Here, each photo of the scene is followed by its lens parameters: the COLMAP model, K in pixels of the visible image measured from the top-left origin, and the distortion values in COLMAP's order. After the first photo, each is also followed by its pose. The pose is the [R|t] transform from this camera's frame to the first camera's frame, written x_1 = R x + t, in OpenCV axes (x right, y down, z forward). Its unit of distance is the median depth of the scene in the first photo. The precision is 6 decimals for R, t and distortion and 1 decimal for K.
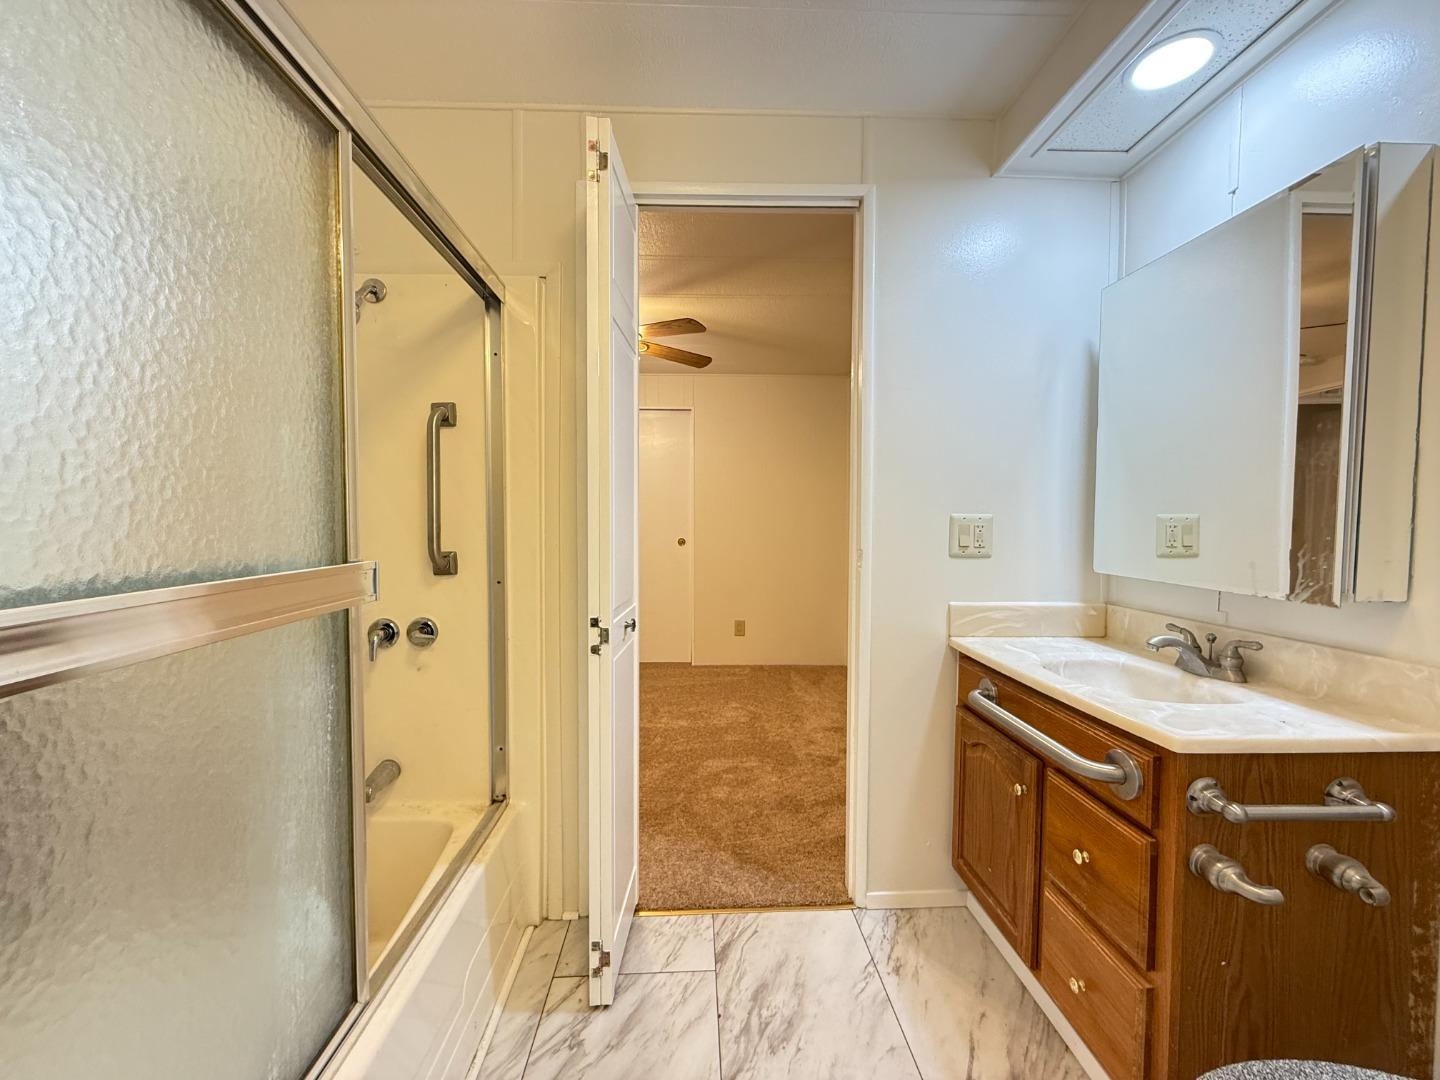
lens RADIAL K [[574.0, 0, 714.7], [0, 574.0, 539.7], [0, 0, 1]] dist [-0.000722, 0.000313]
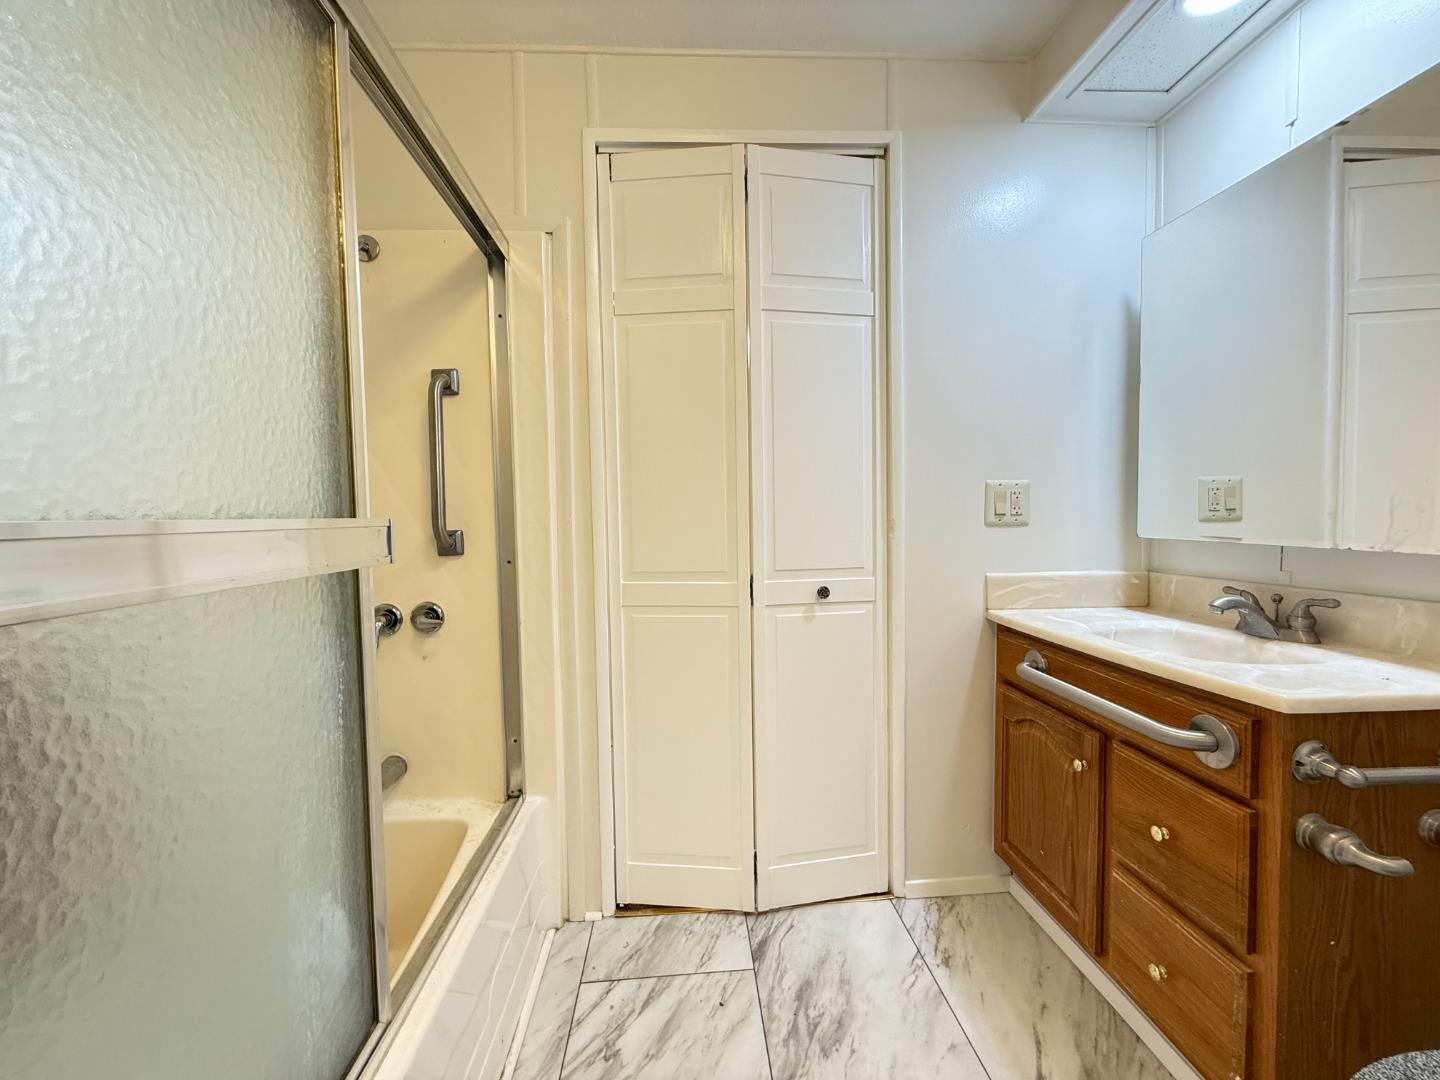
lens RADIAL K [[574.0, 0, 714.7], [0, 574.0, 539.7], [0, 0, 1]] dist [-0.000722, 0.000313]
pose [[0.999558, -0.021877, 0.020111, -0.074909], [0.021780, 0.999750, 0.005031, 0.049773], [-0.020216, -0.004590, 0.999785, 0.077244]]
